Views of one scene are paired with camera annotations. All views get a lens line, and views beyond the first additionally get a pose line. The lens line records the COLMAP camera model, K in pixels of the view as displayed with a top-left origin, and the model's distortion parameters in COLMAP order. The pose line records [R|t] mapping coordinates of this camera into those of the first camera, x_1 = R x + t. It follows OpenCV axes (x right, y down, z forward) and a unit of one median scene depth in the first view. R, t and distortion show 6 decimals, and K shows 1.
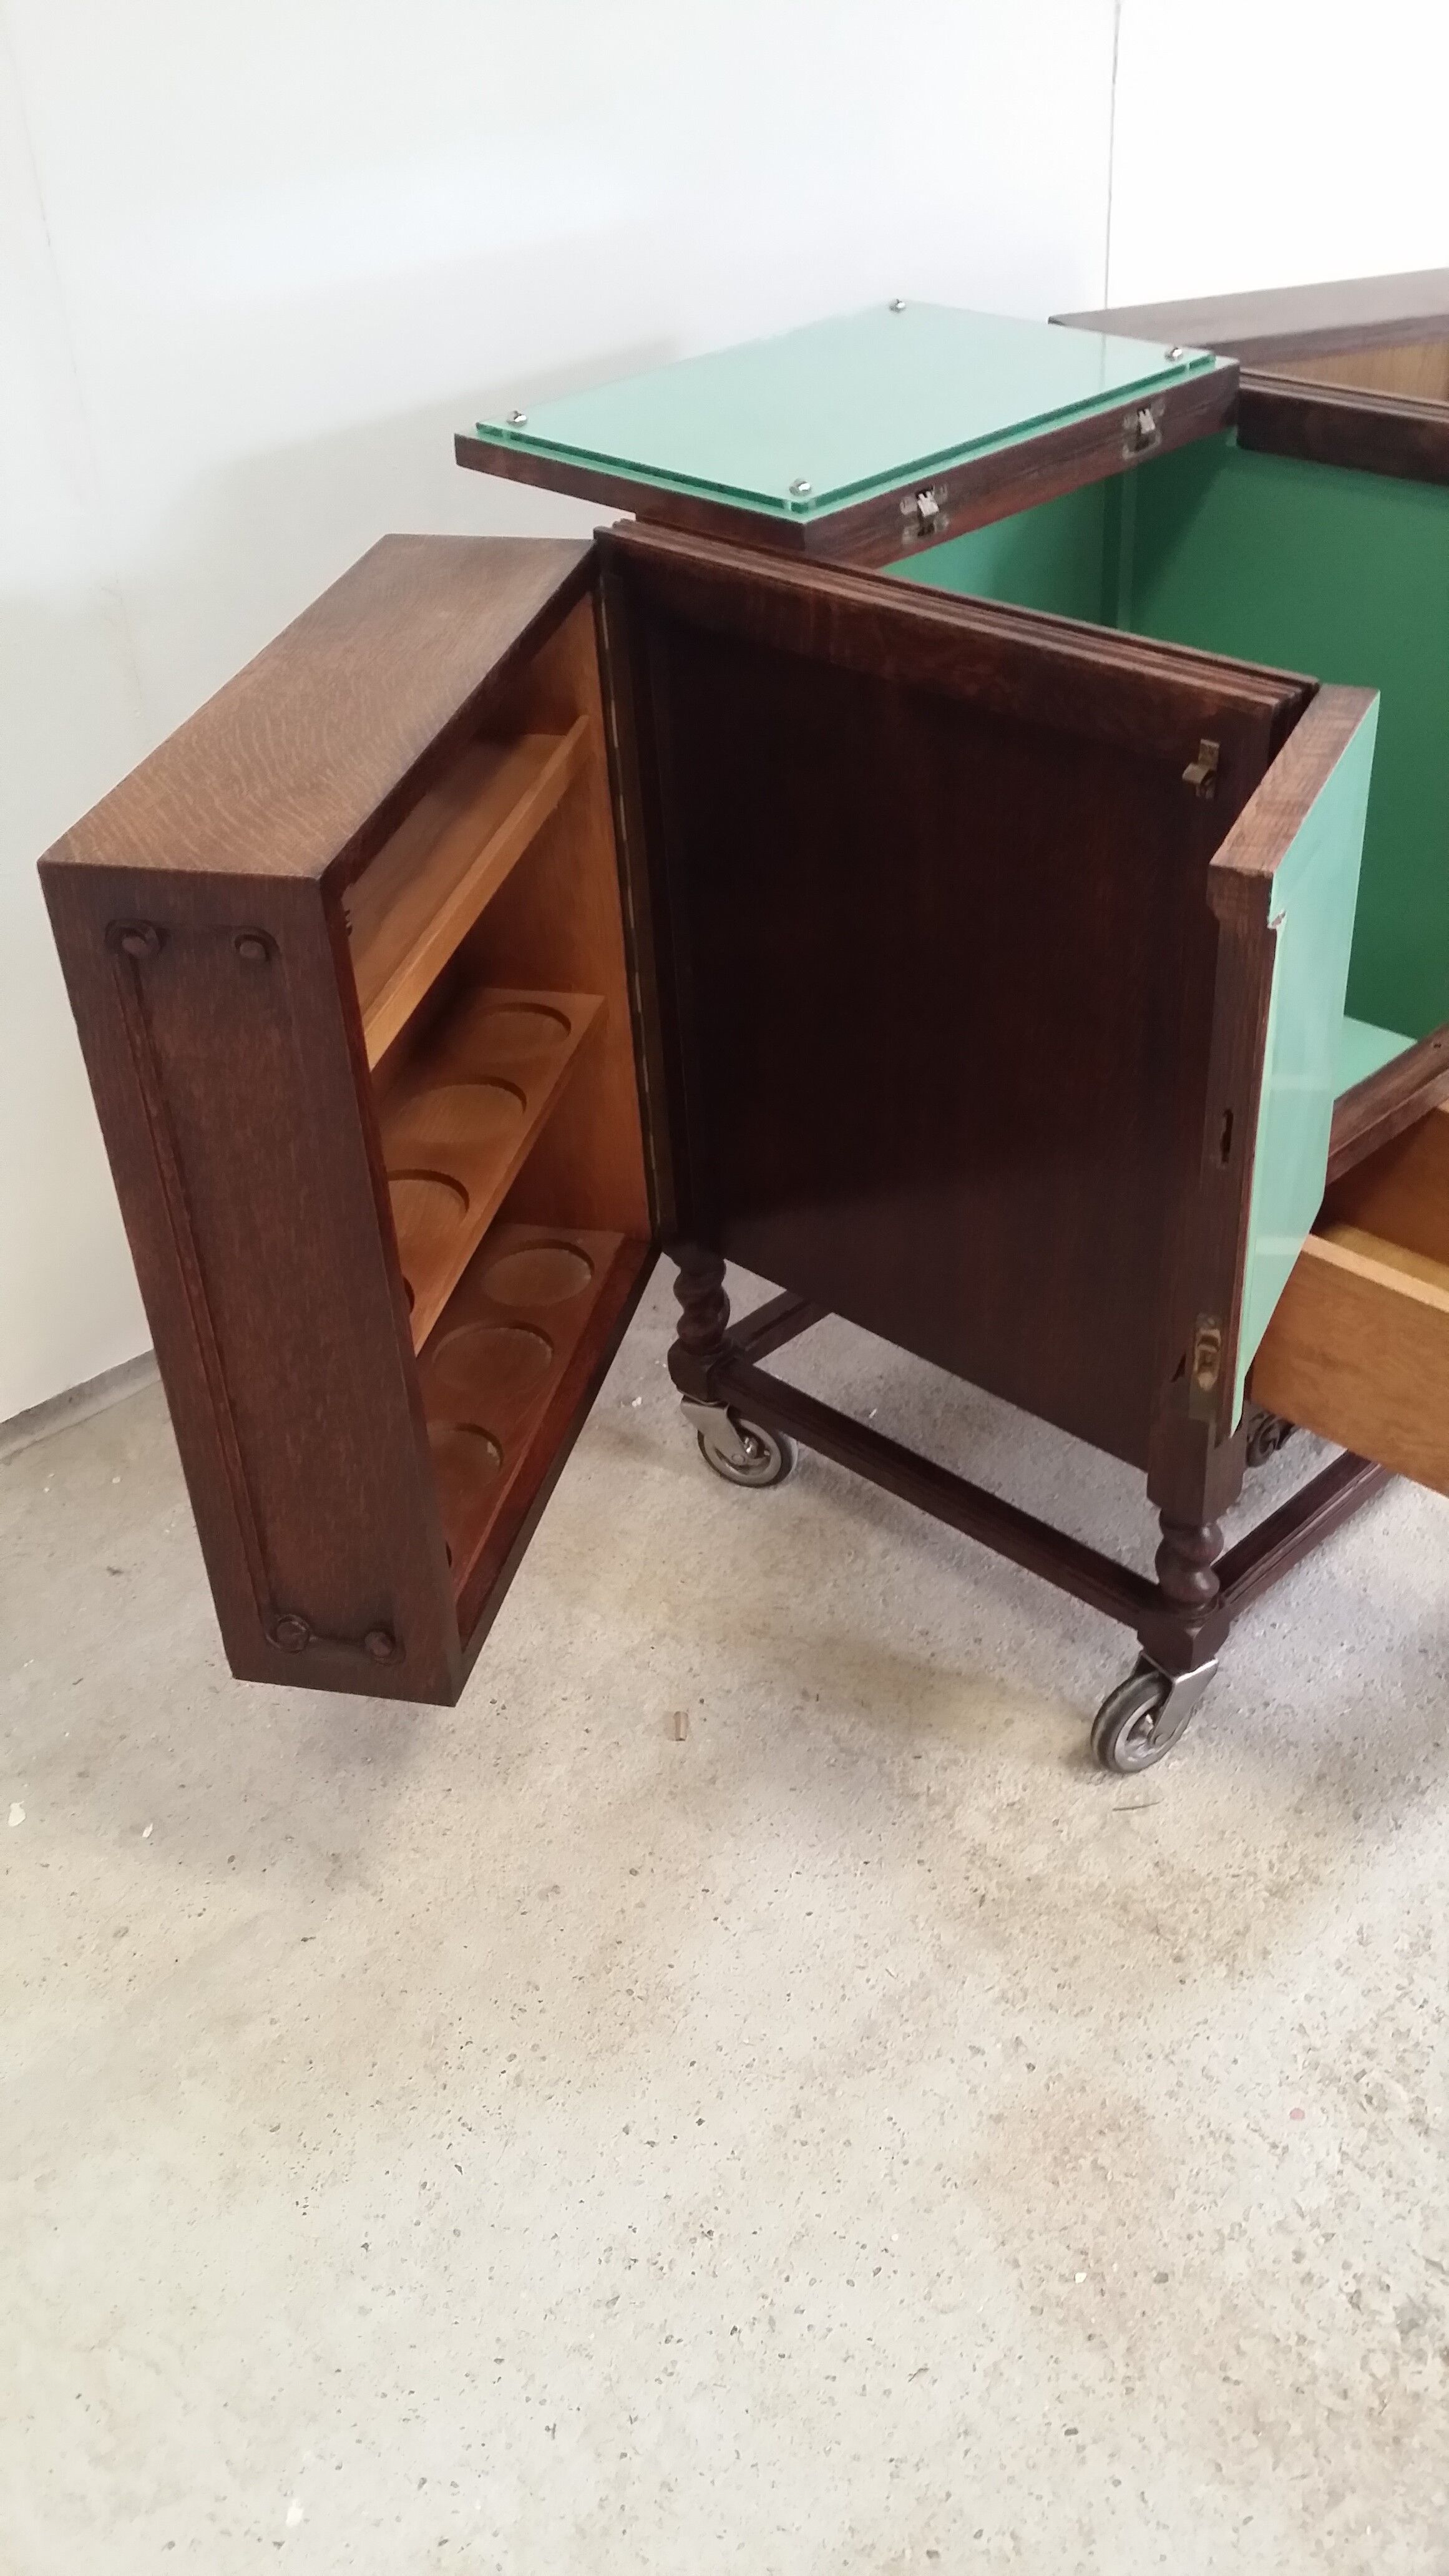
lens RADIAL K [[2286.3, 0, 760.1], [0, 2286.3, 1331.0], [0, 0, 1]] dist [0.114259, -0.269360]
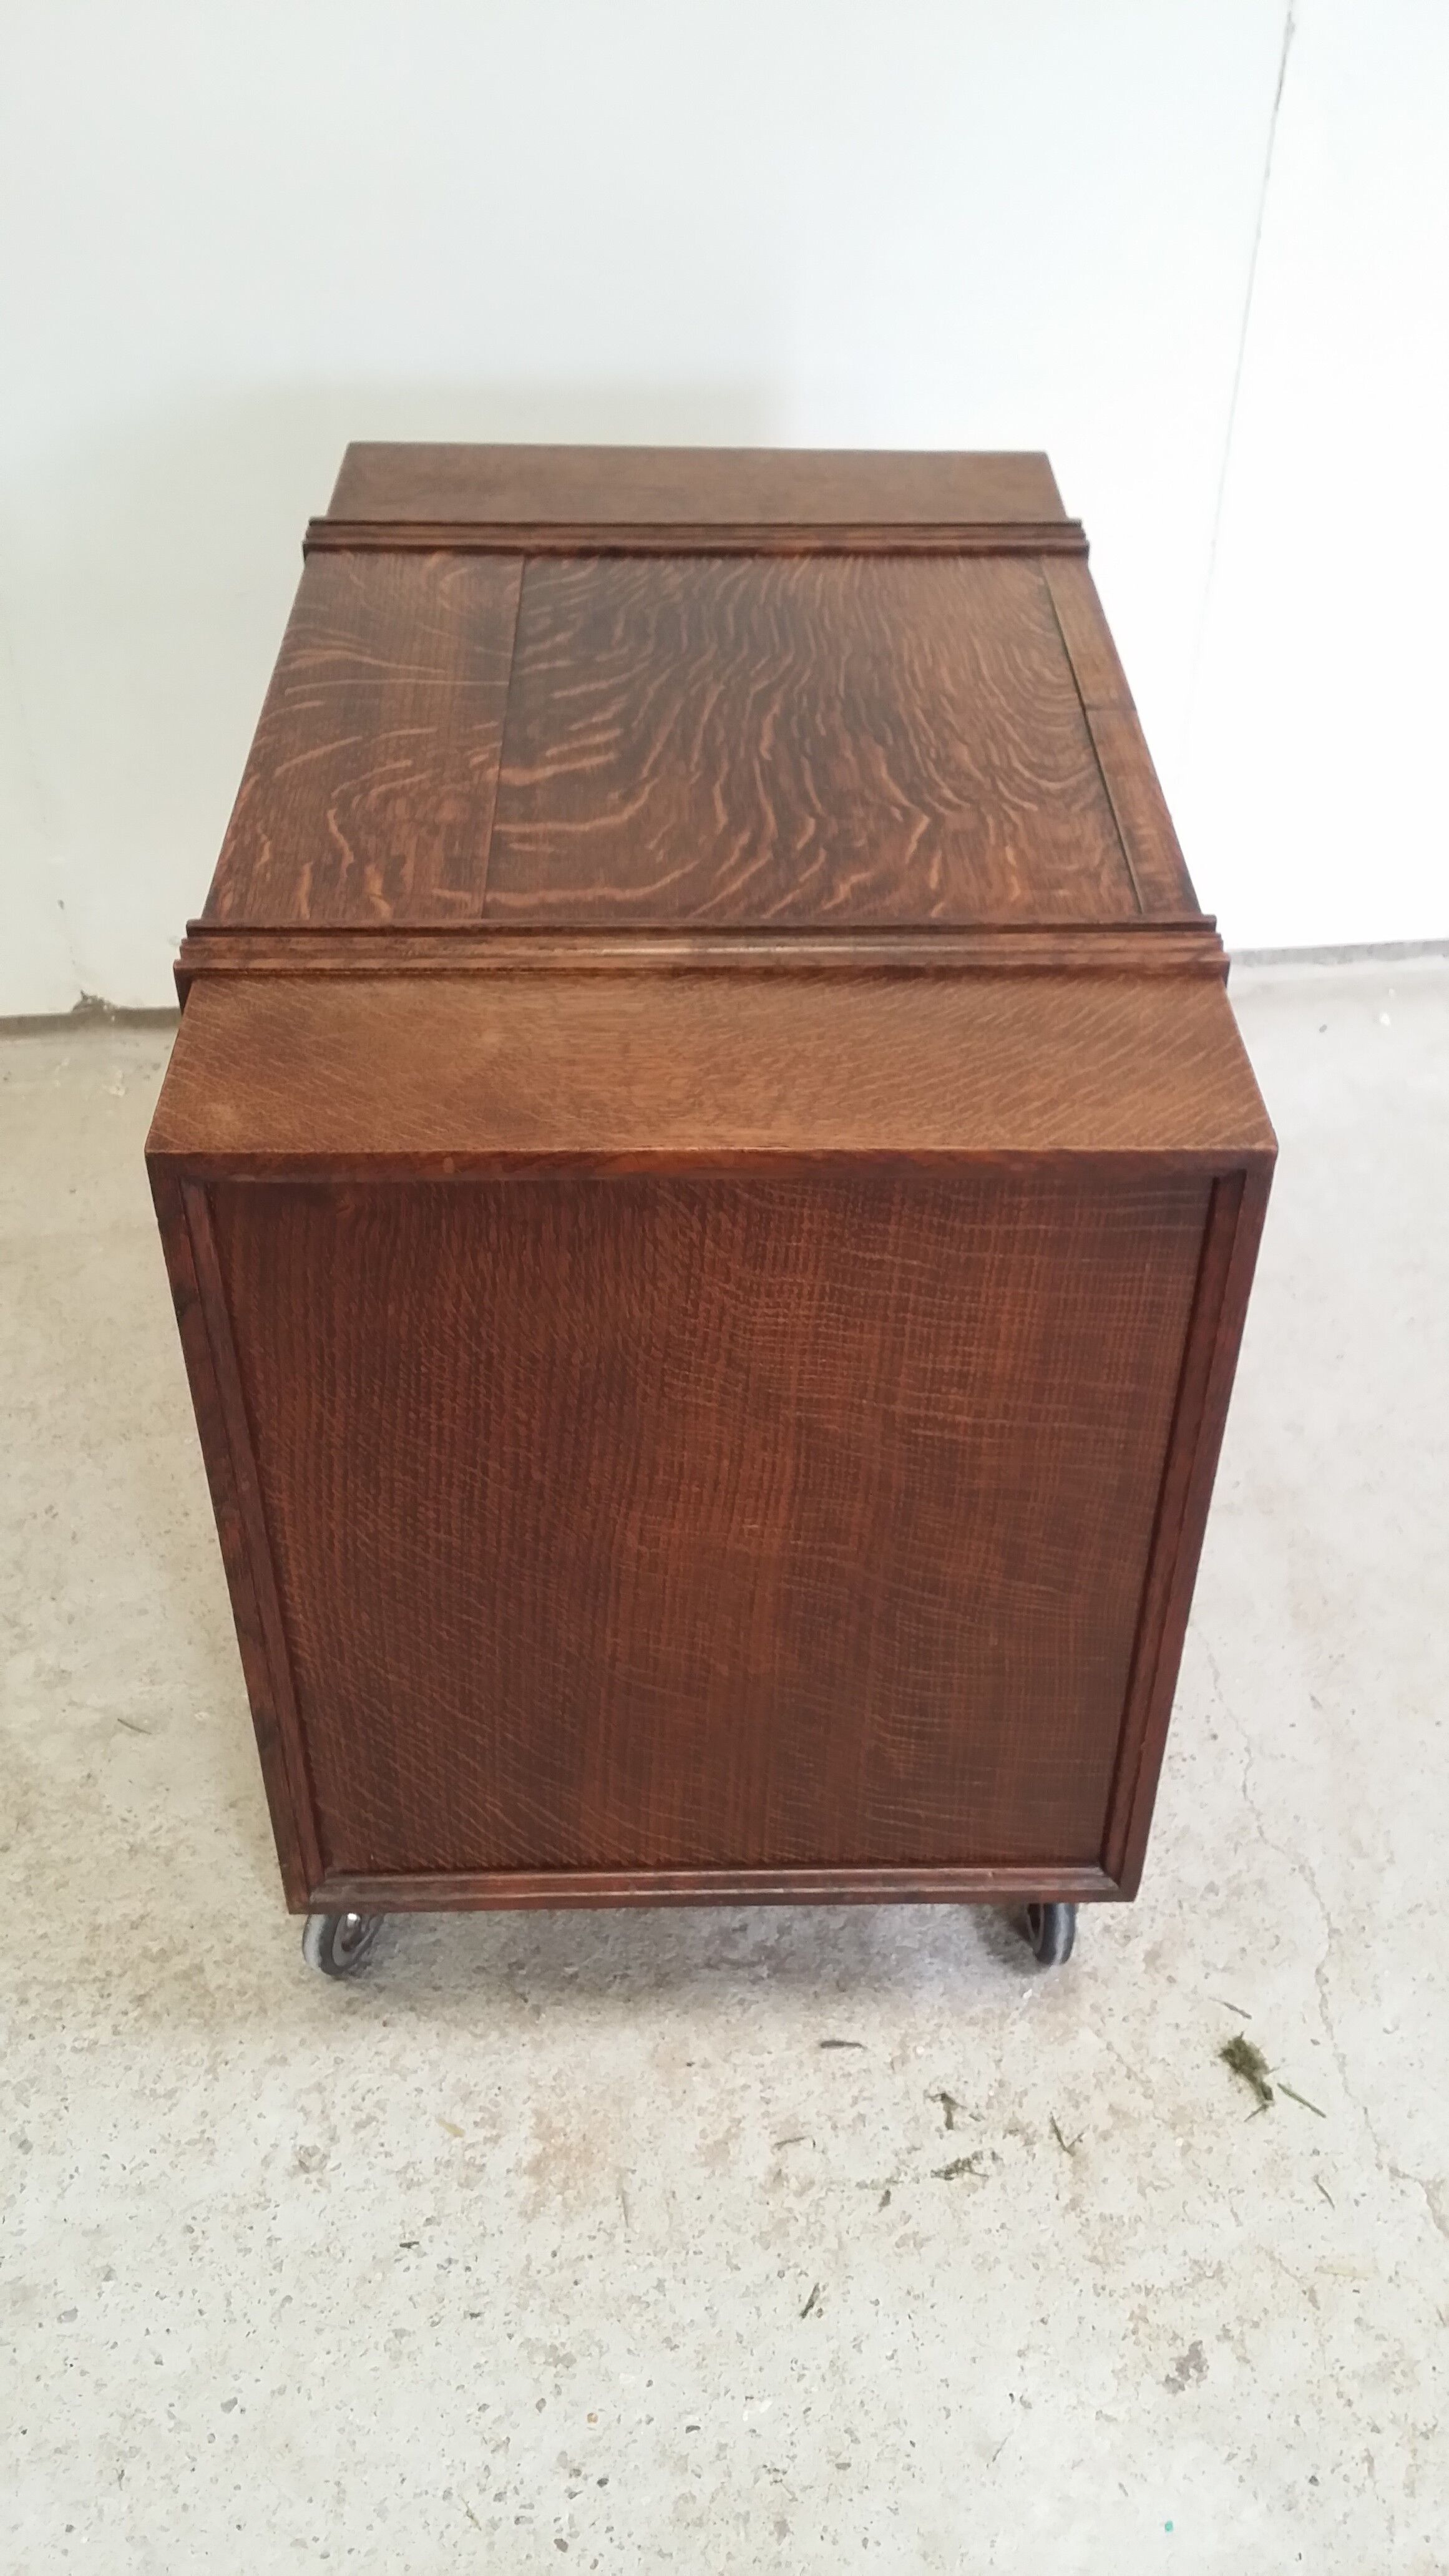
lens RADIAL K [[2337.5, 0, 747.7], [0, 2337.5, 1284.9], [0, 0, 1]] dist [0.064771, -0.144016]
pose [[0.804781, 0.413074, -0.426261, 0.816923], [-0.381441, 0.910122, 0.161806, -0.282727], [0.454787, 0.032375, 0.890012, 0.153847]]
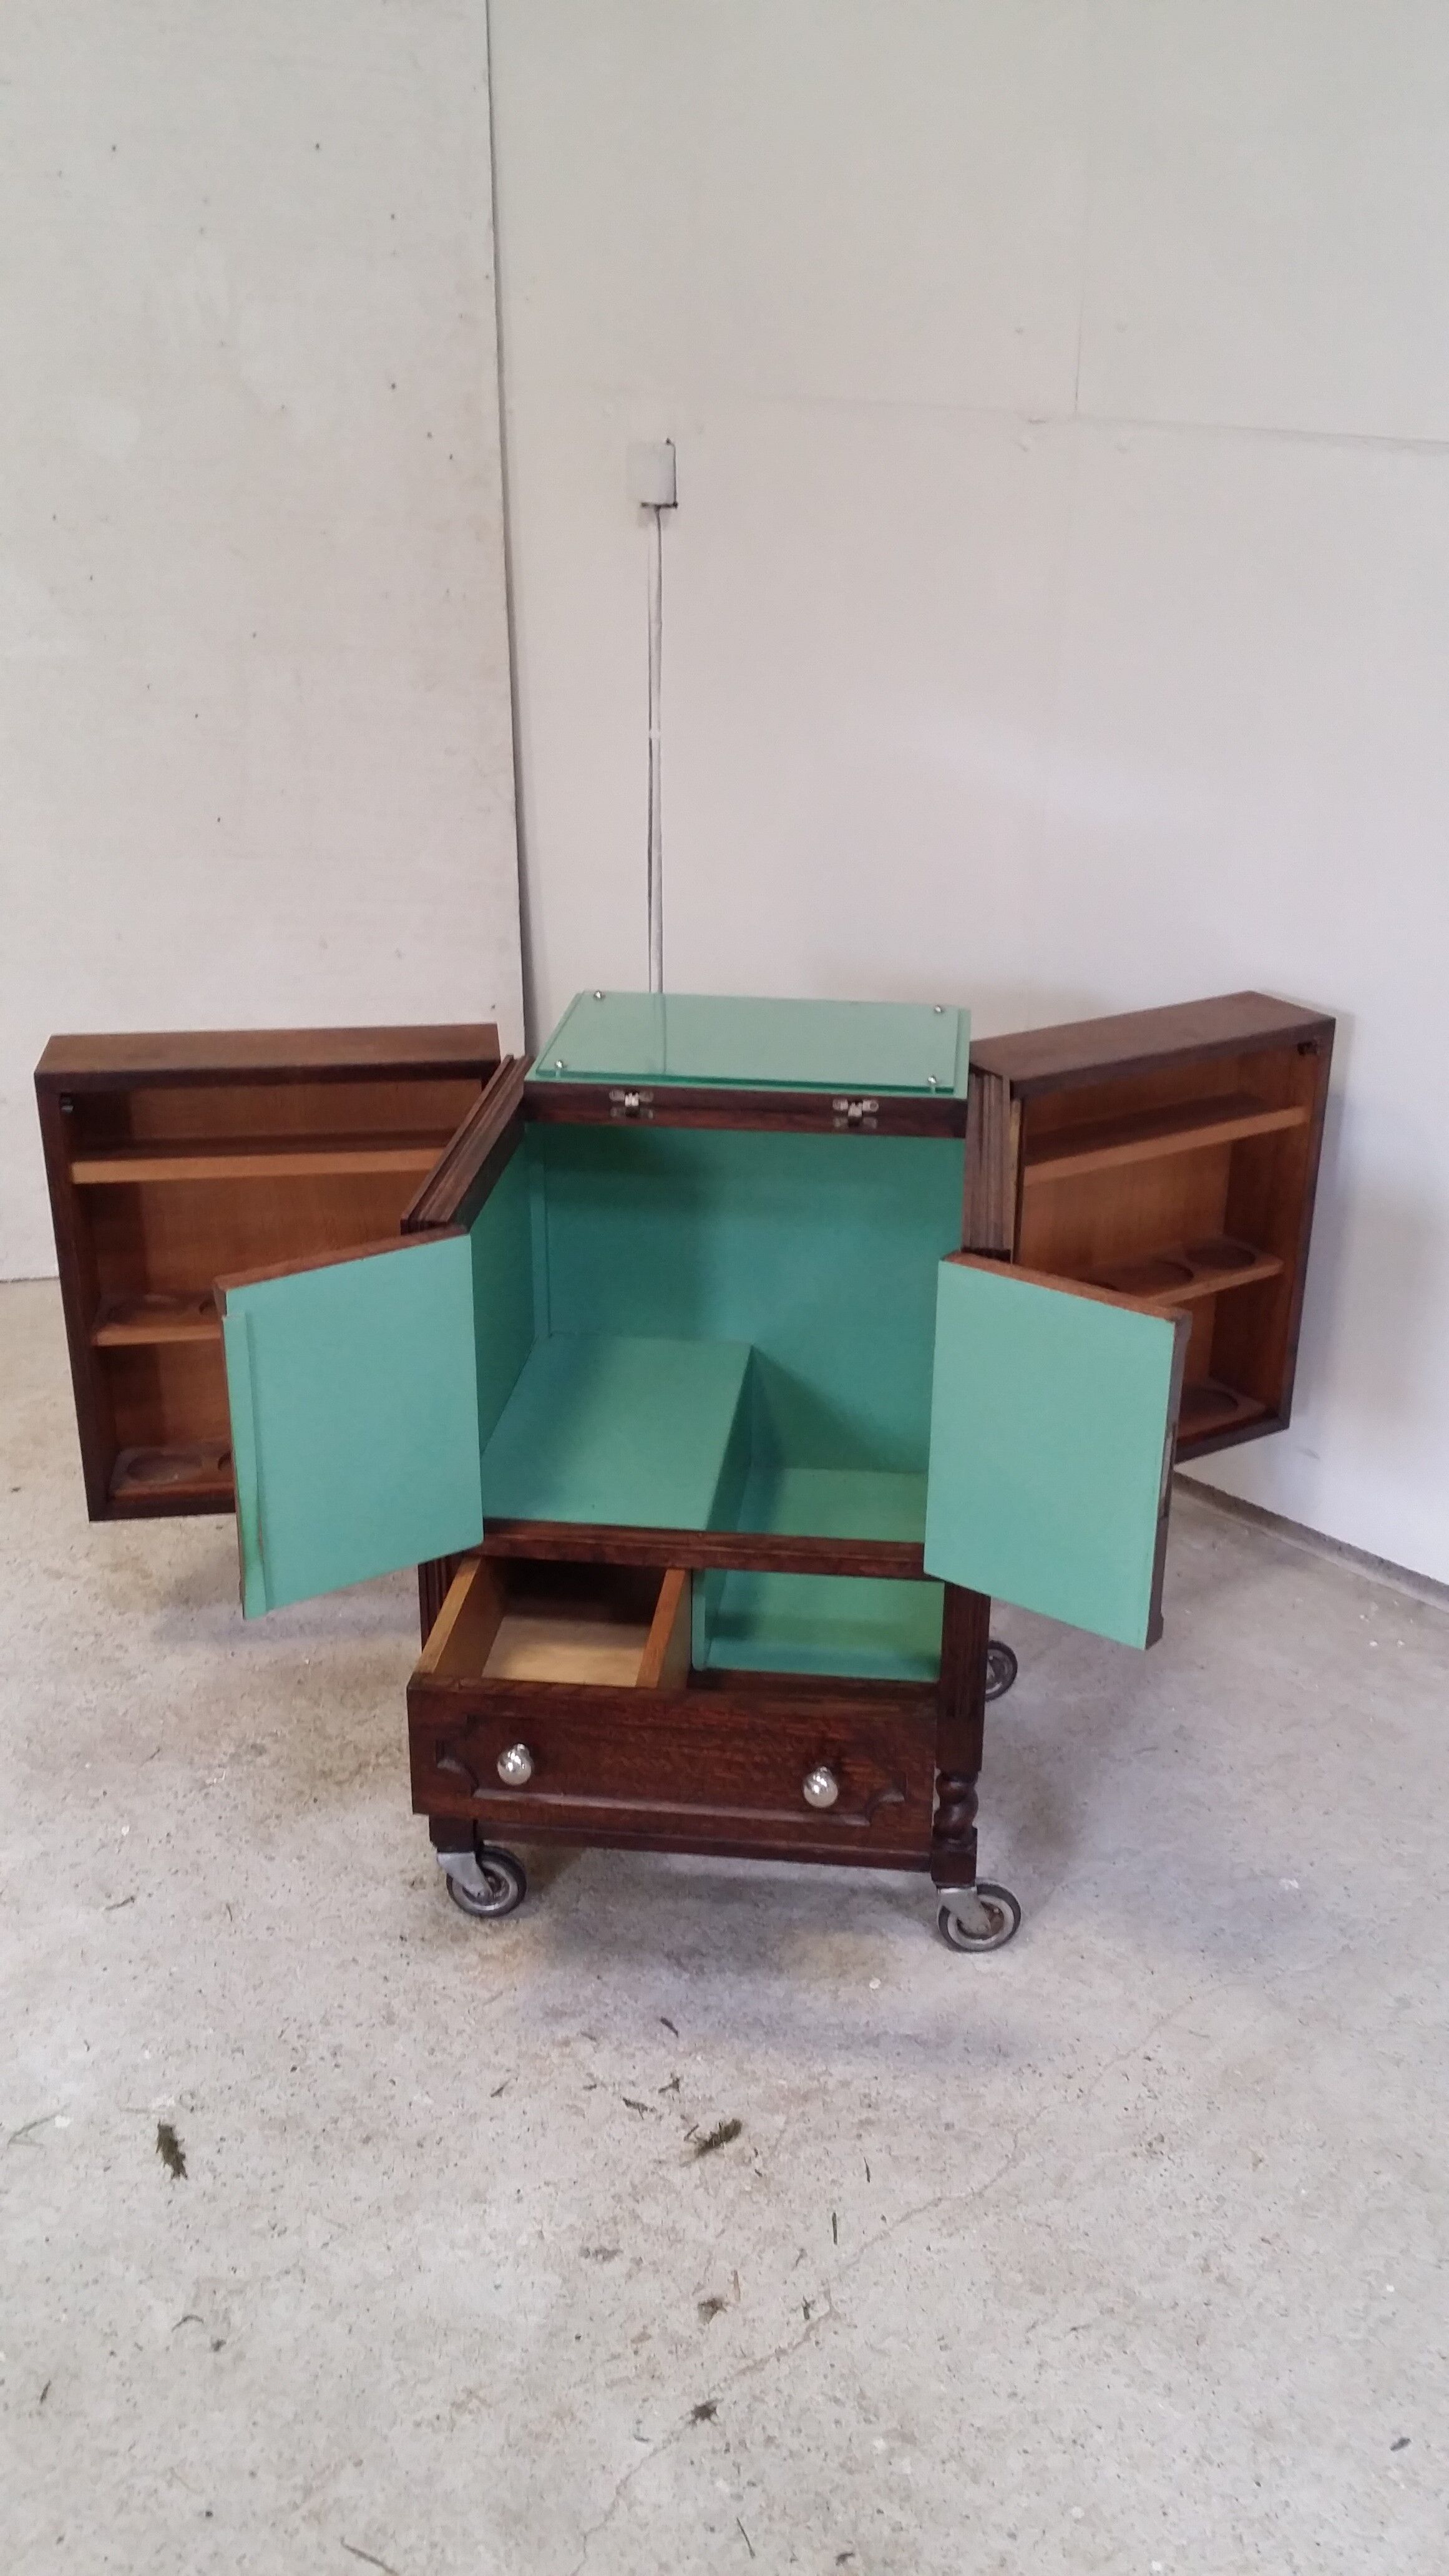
lens RADIAL K [[2319.2, 0, 763.8], [0, 2319.2, 1260.6], [0, 0, 1]] dist [0.103586, -0.203734]
pose [[0.036586, 0.418097, -0.907665, 1.698720], [-0.604373, 0.732601, 0.313096, -0.690654], [0.795861, 0.537113, 0.279489, 0.461338]]
